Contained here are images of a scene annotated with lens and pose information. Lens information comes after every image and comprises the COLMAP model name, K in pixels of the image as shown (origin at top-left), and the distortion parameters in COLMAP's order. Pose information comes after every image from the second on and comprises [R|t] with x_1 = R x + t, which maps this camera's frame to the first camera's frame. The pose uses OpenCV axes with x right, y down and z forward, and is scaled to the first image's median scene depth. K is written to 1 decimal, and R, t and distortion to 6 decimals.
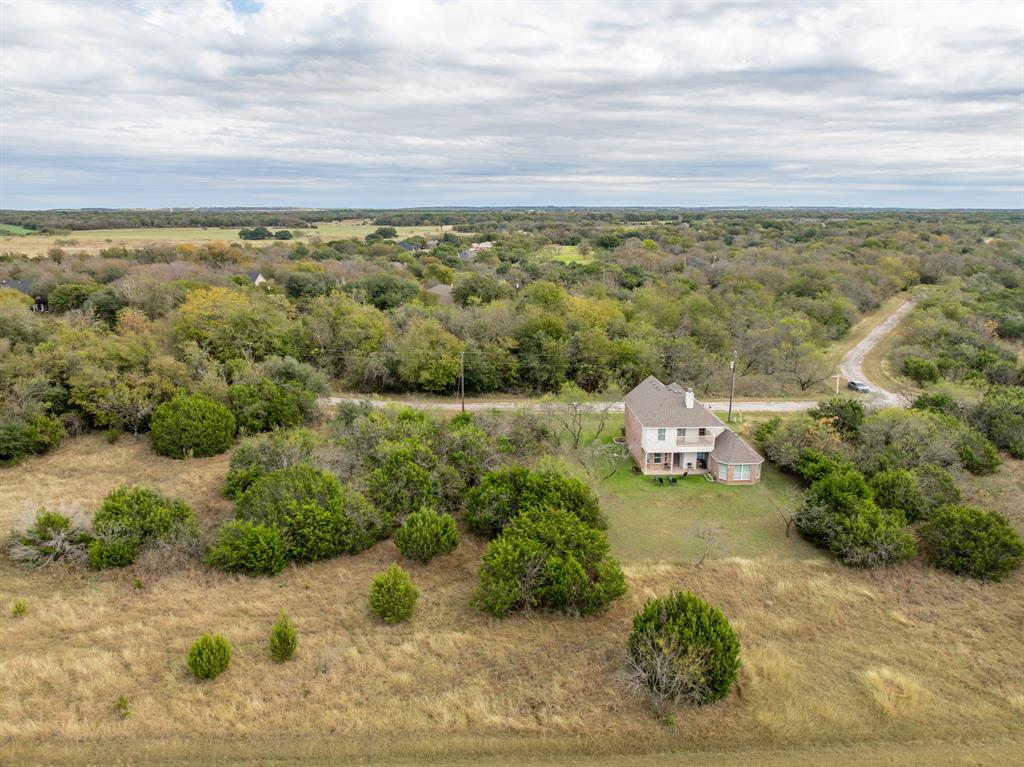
lens RADIAL K [[729.0, 0, 512.0], [0, 729.0, 383.5], [0, 0, 1]] dist [-0.007688, -0.000205]
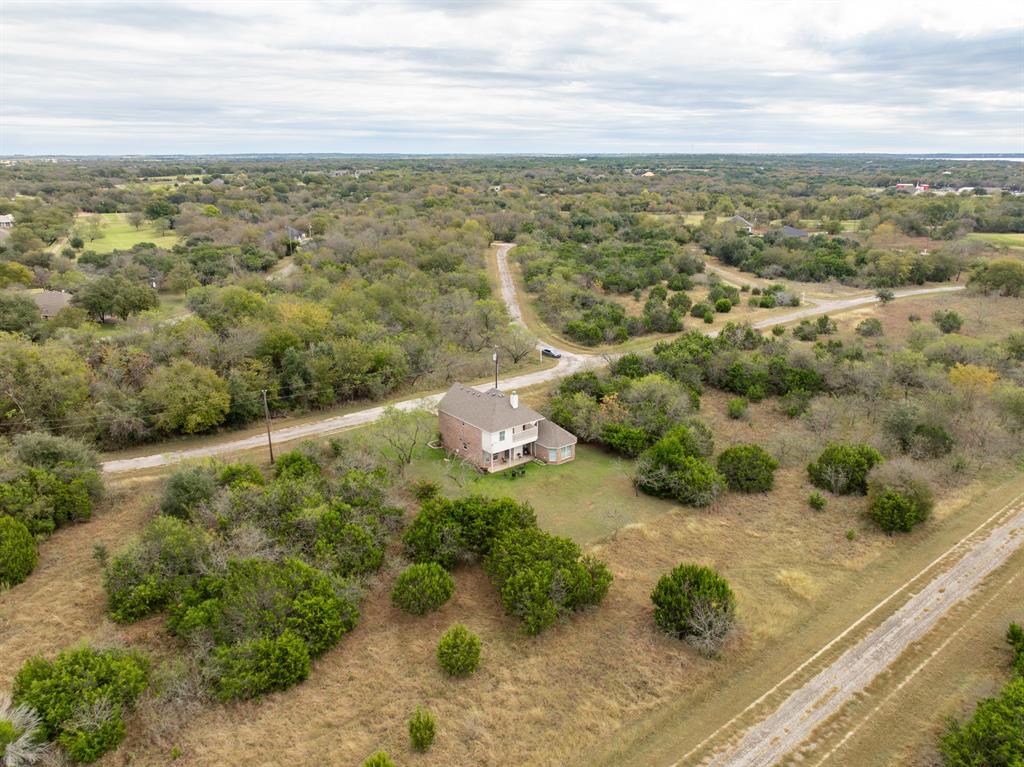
lens RADIAL K [[729.0, 0, 512.0], [0, 729.0, 383.5], [0, 0, 1]] dist [-0.007688, -0.000205]
pose [[0.811506, -0.179833, 0.555984, -0.067234], [0.142201, 0.983639, 0.110603, -0.022482], [-0.566777, -0.010694, 0.823802, 0.006704]]
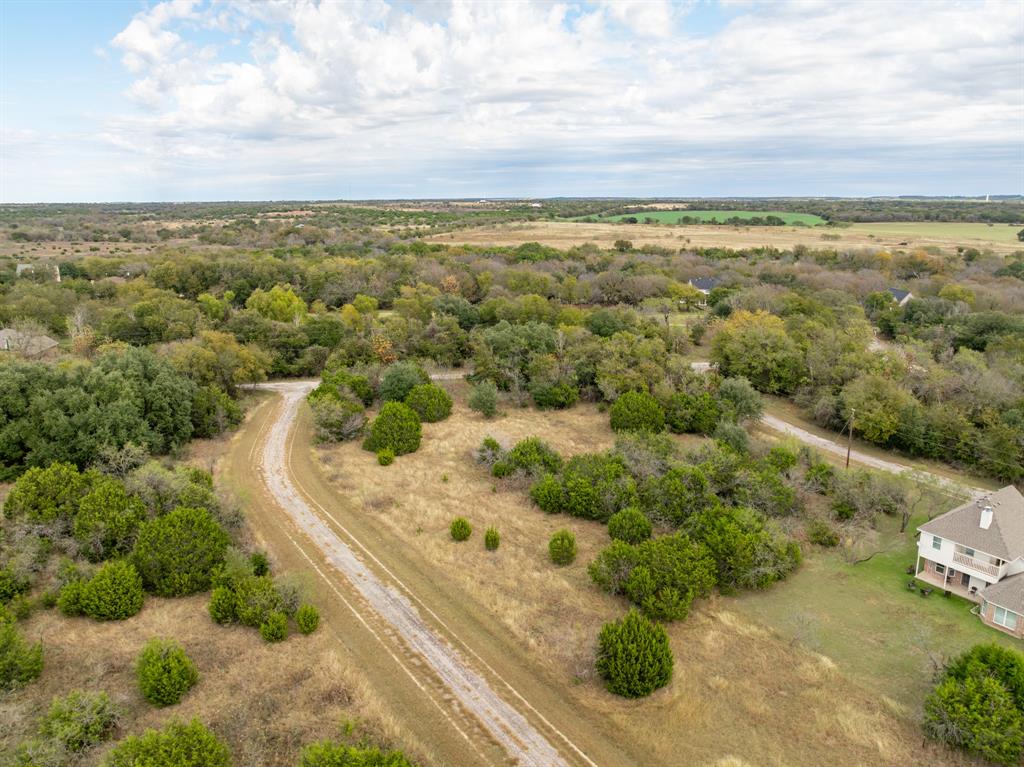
lens RADIAL K [[729.0, 0, 512.0], [0, 729.0, 383.5], [0, 0, 1]] dist [-0.007688, -0.000205]
pose [[0.535410, 0.206147, -0.819048, 0.103652], [-0.191307, 0.974151, 0.120128, -0.022193], [0.822641, 0.092372, 0.561008, 0.002717]]
